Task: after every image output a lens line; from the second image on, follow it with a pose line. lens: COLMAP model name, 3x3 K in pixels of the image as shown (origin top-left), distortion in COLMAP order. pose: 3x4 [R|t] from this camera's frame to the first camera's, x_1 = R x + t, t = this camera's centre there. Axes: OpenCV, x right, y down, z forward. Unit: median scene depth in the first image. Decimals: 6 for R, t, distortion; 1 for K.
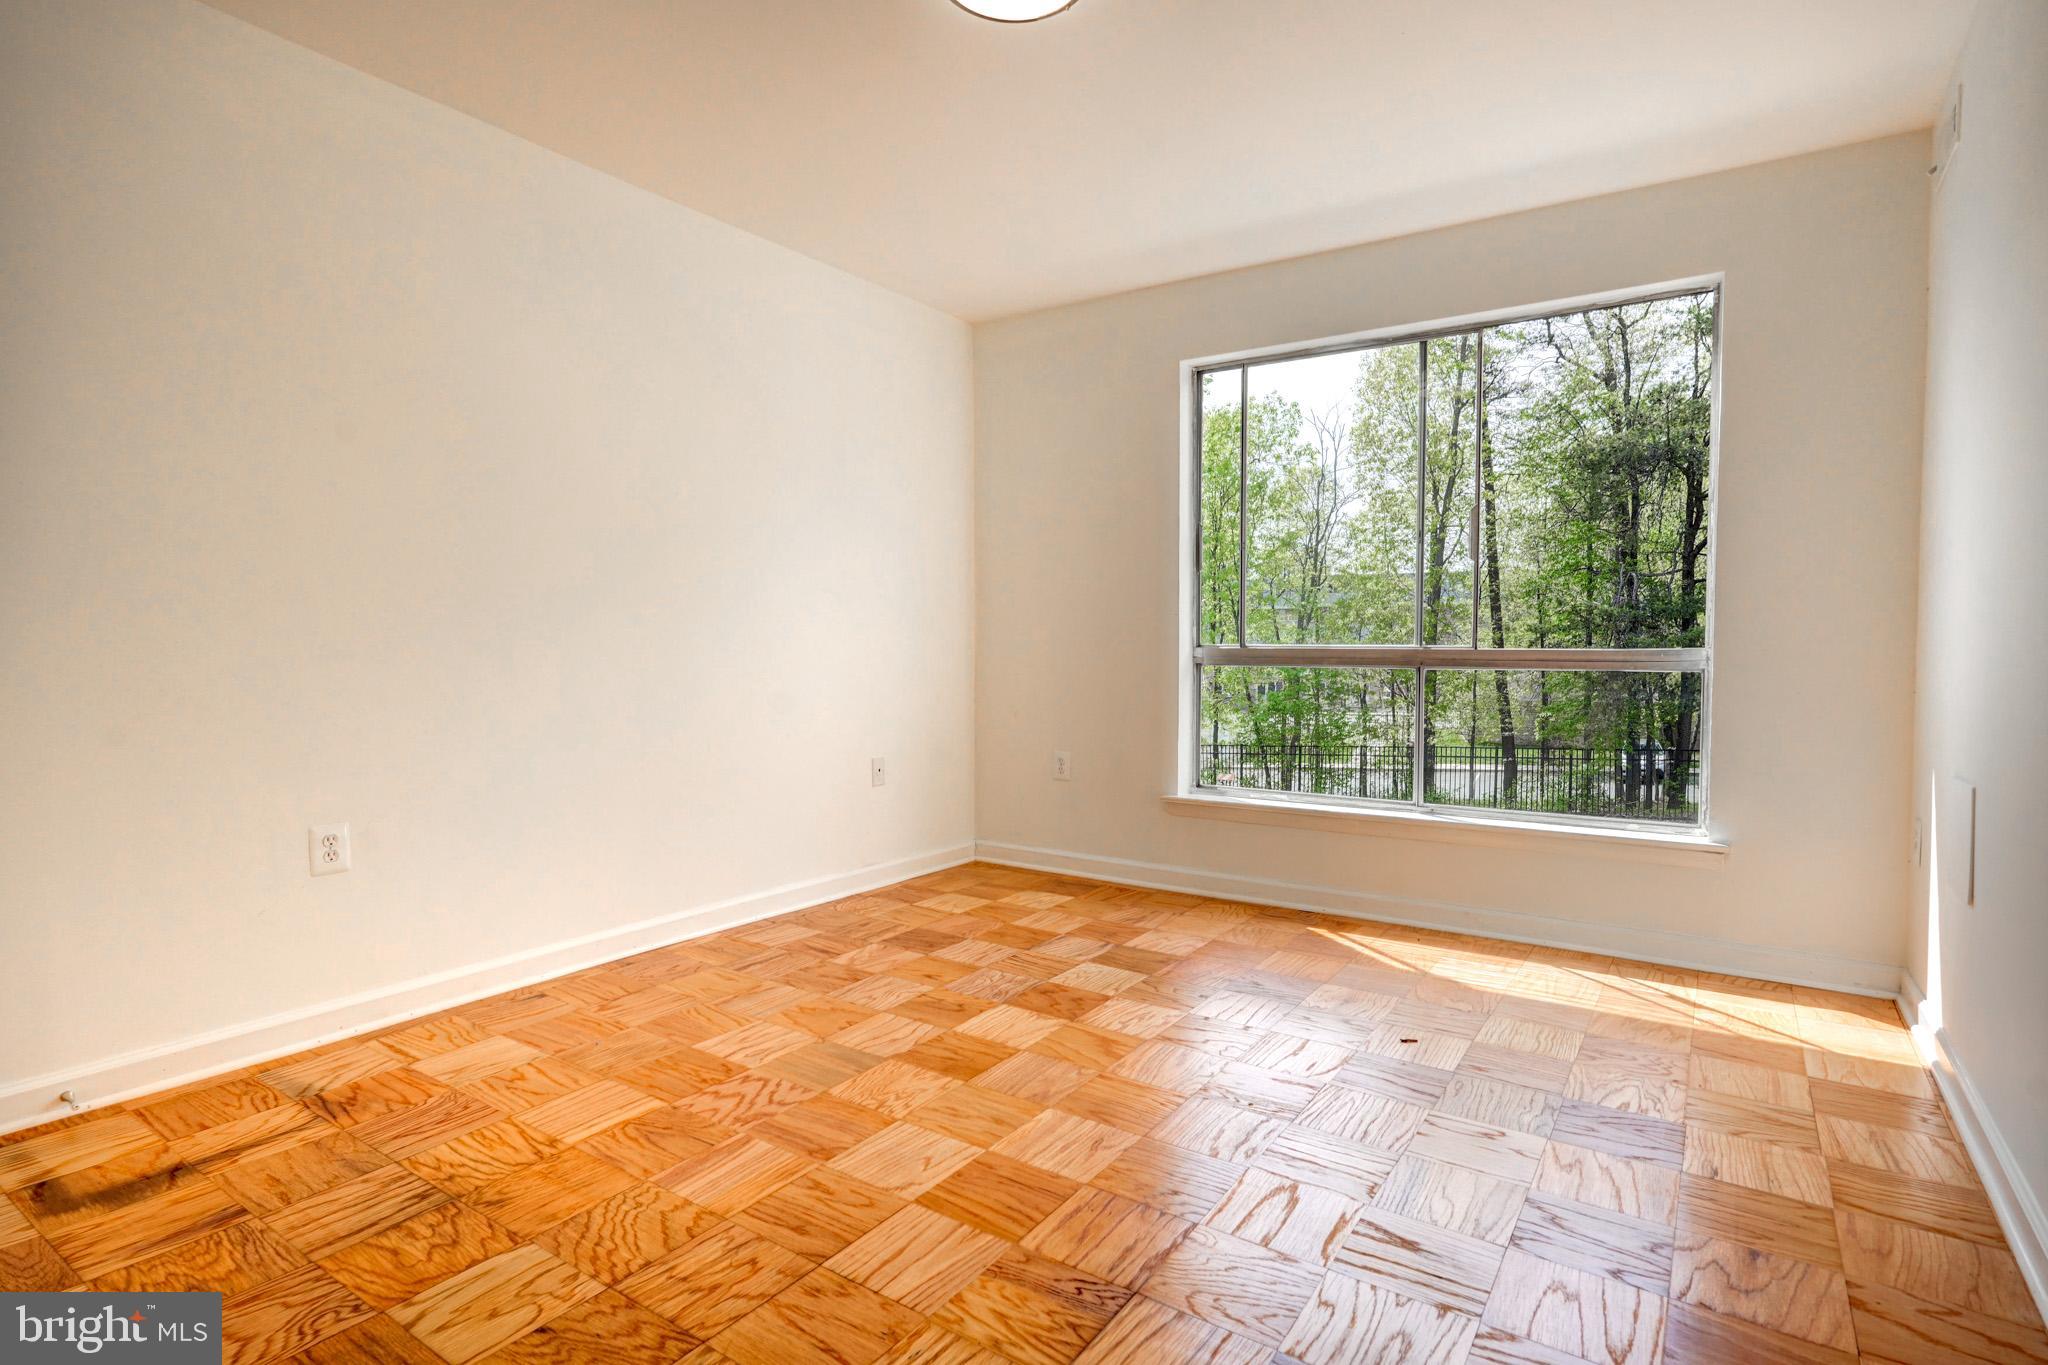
lens RADIAL K [[1029.9, 0, 1018.2], [0, 1029.9, 679.2], [0, 0, 1]] dist [-0.003603, 0.000058]
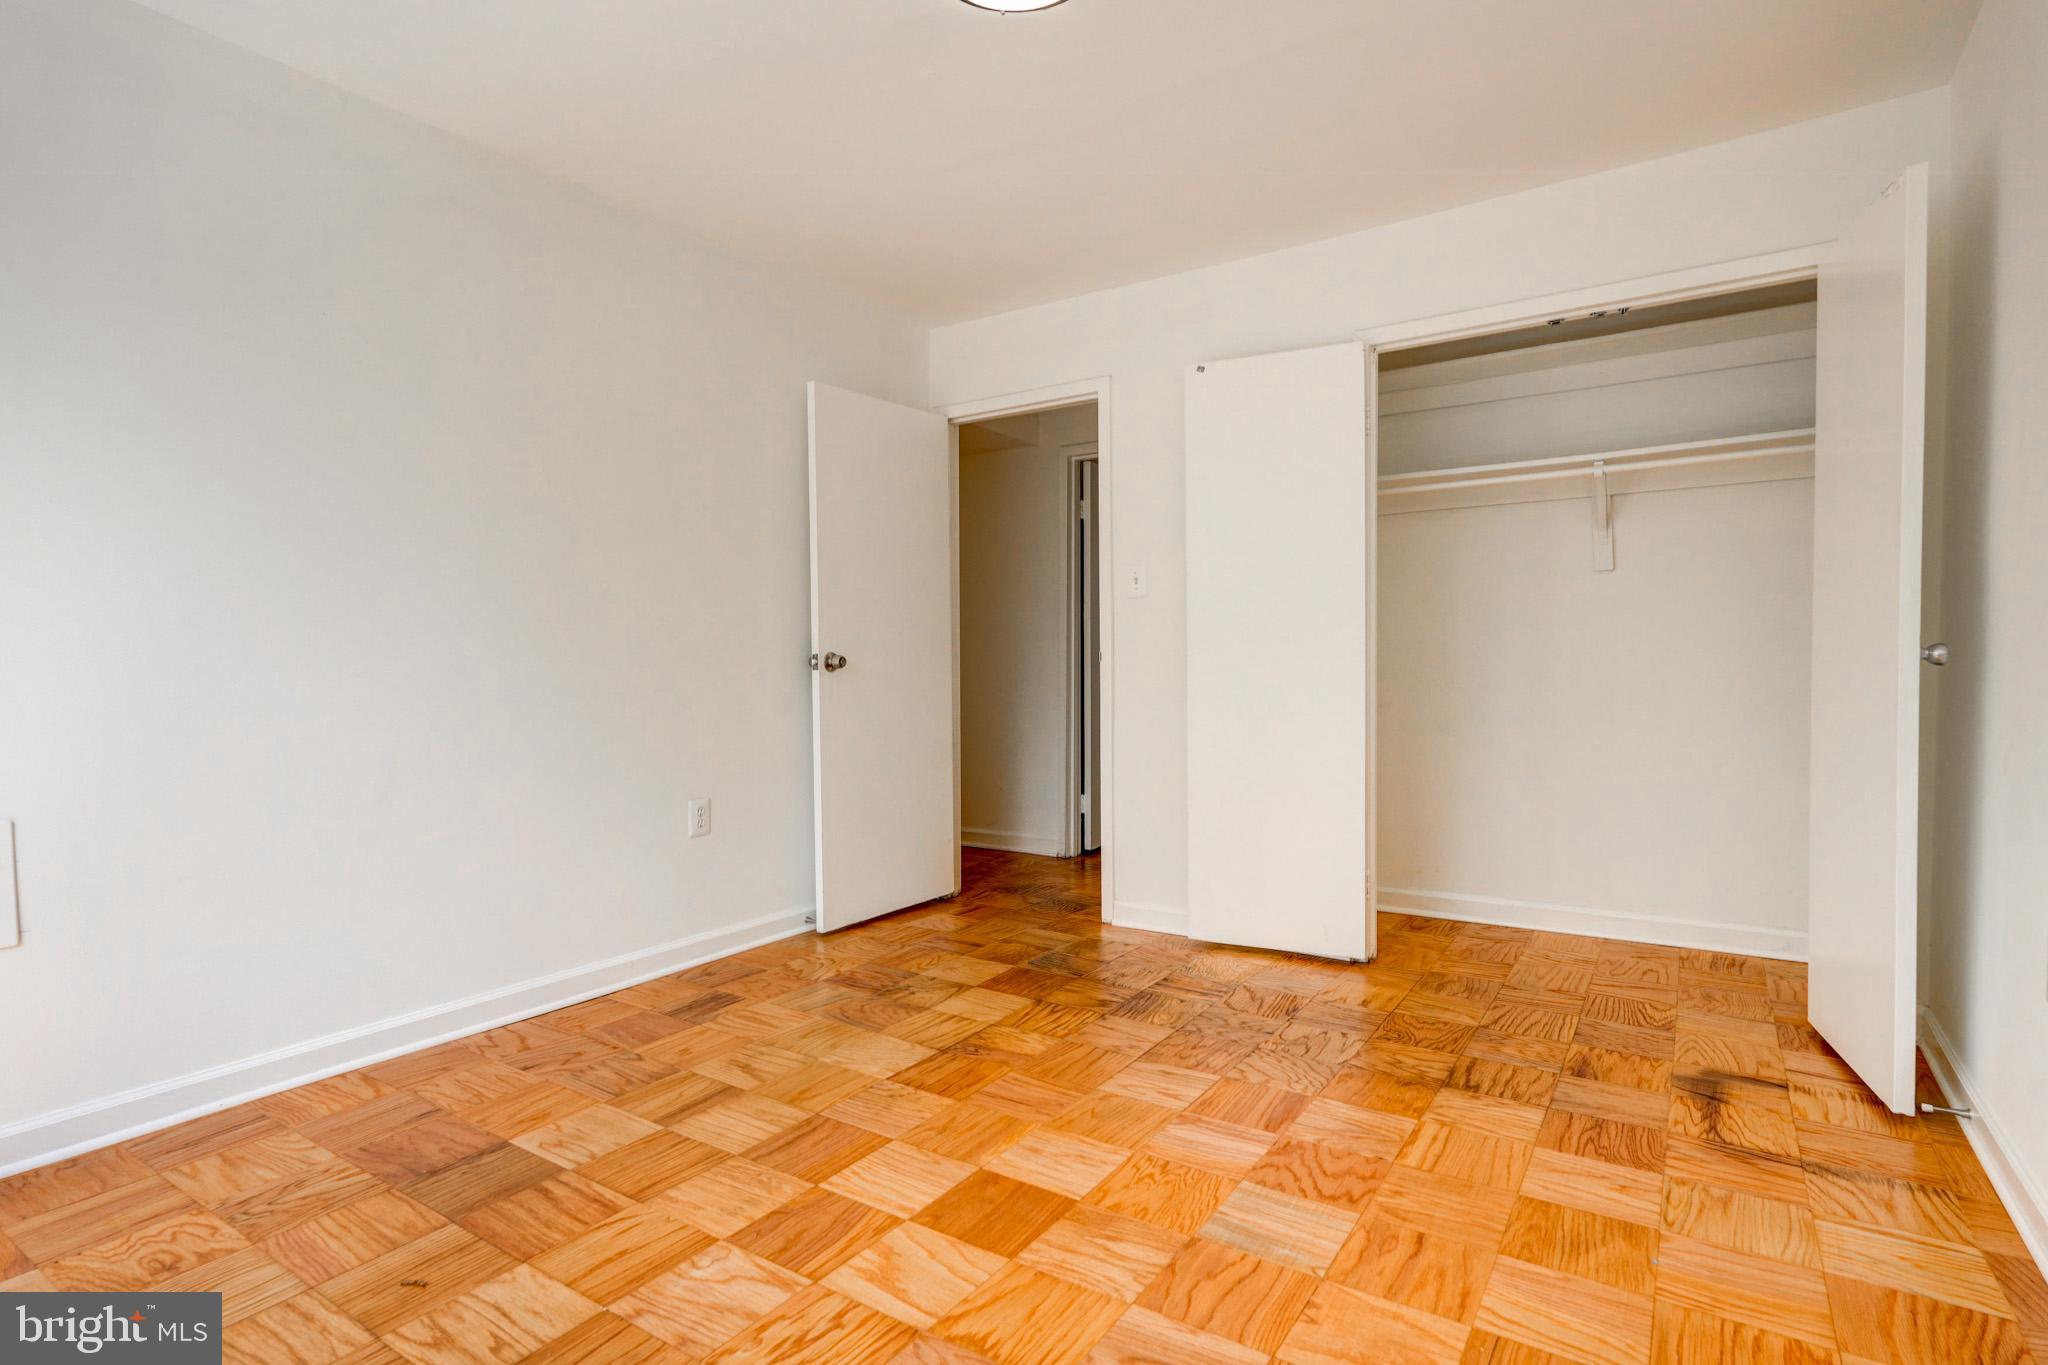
lens RADIAL K [[1029.9, 0, 1030.0], [0, 1029.9, 674.1], [0, 0, 1]] dist [-0.003603, 0.000058]
pose [[-0.999585, 0.005403, -0.028298, 0.010730], [0.003861, 0.998520, 0.054255, -0.073570], [0.028549, 0.054123, -0.998126, 1.803164]]
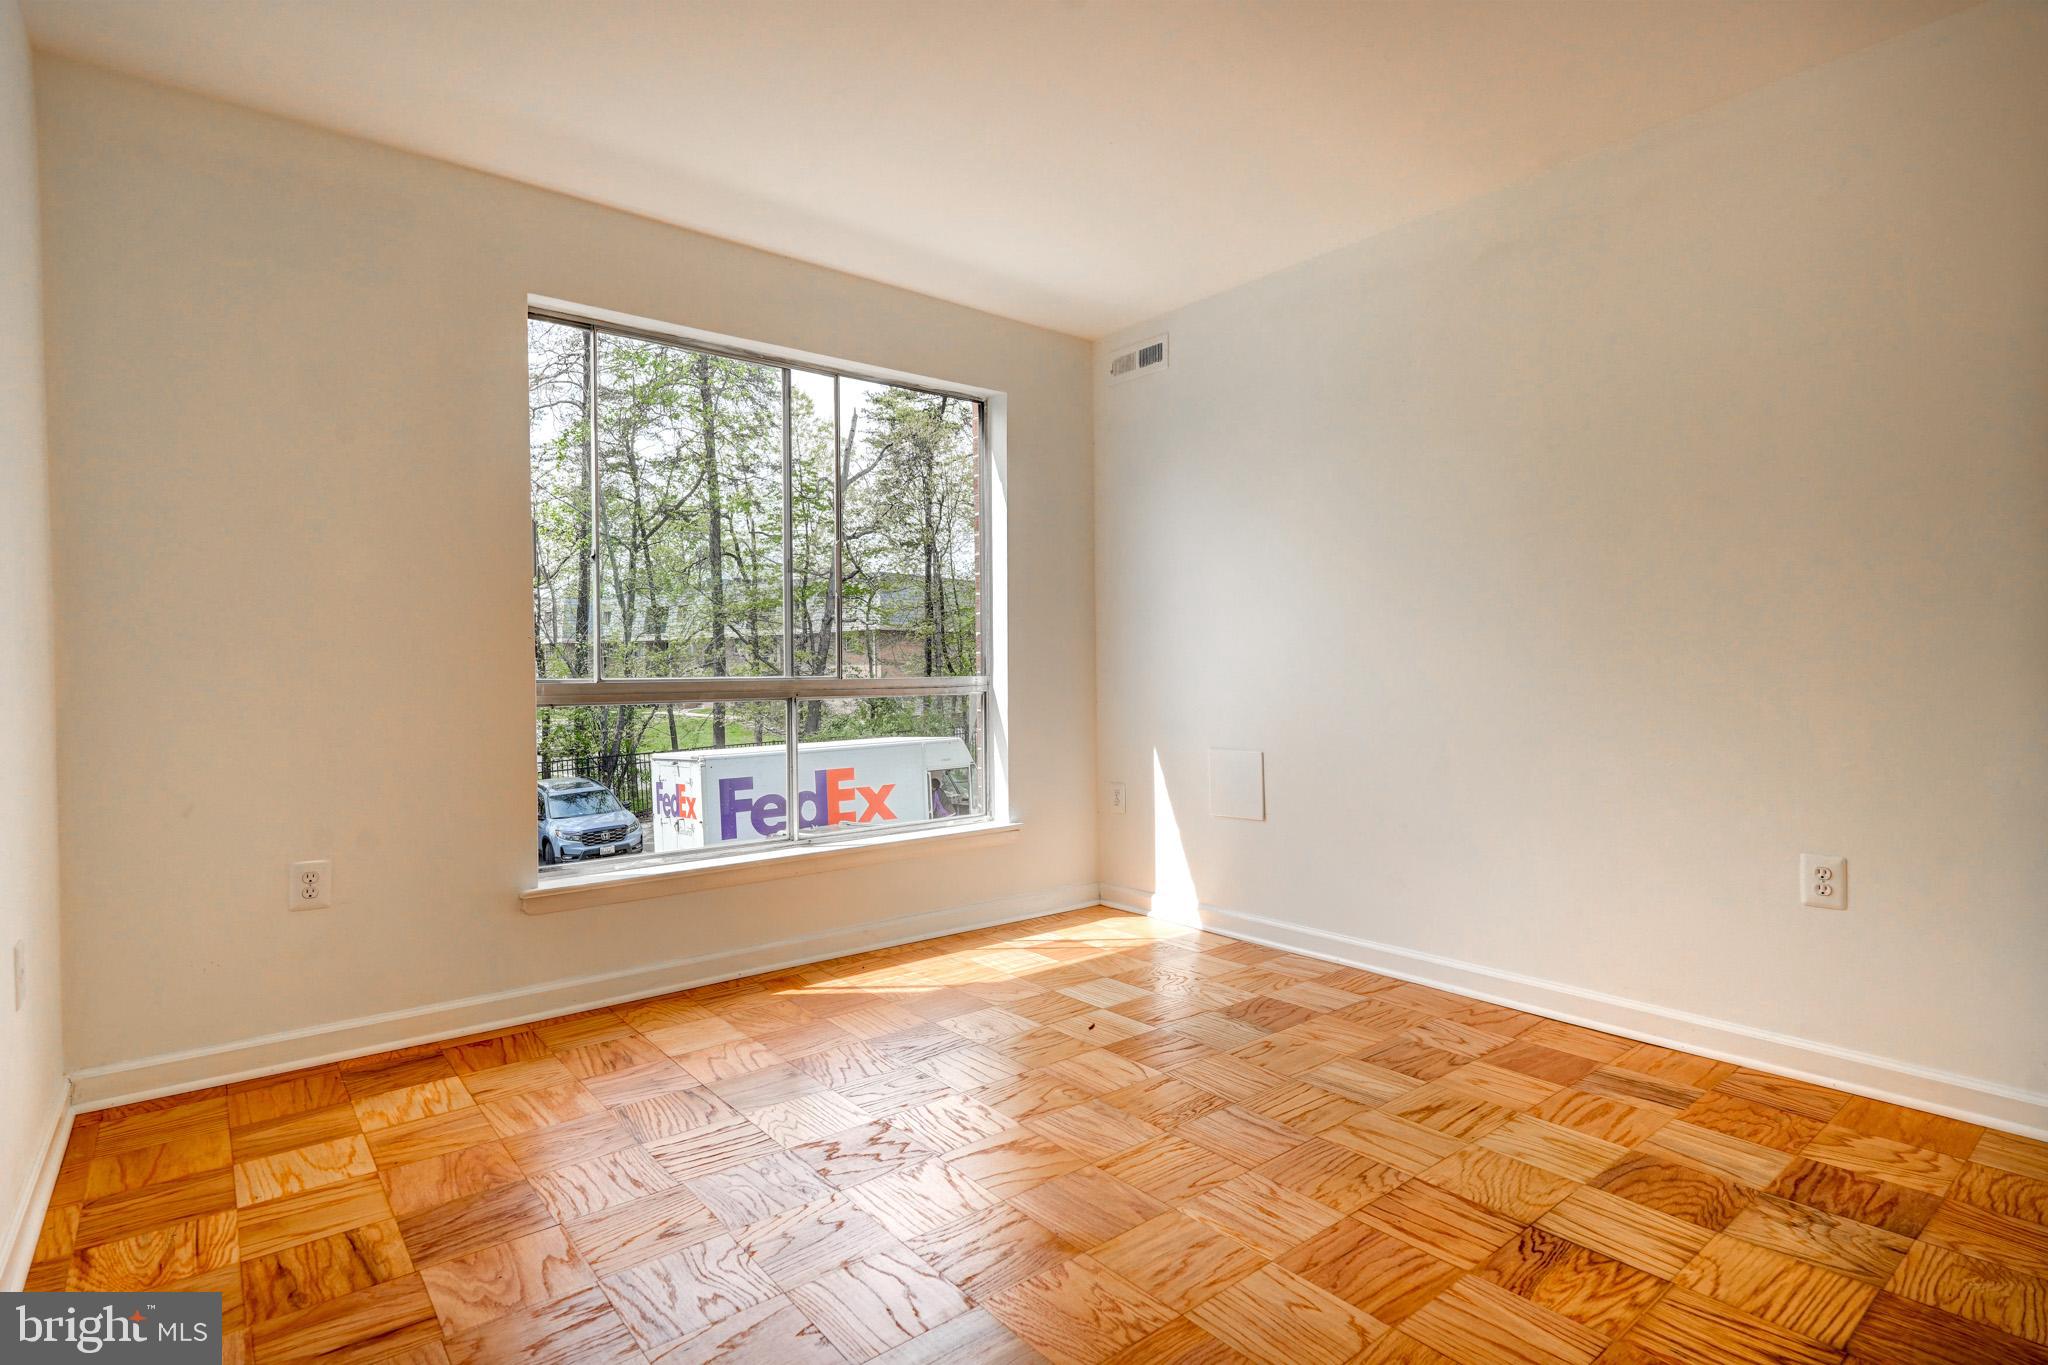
lens RADIAL K [[1029.9, 0, 1026.4], [0, 1029.9, 678.9], [0, 0, 1]] dist [-0.003603, 0.000058]
pose [[0.274725, -0.009482, 0.961476, -0.788184], [0.043092, 0.999068, -0.002460, -0.030103], [-0.960557, 0.042107, 0.274878, 0.818357]]
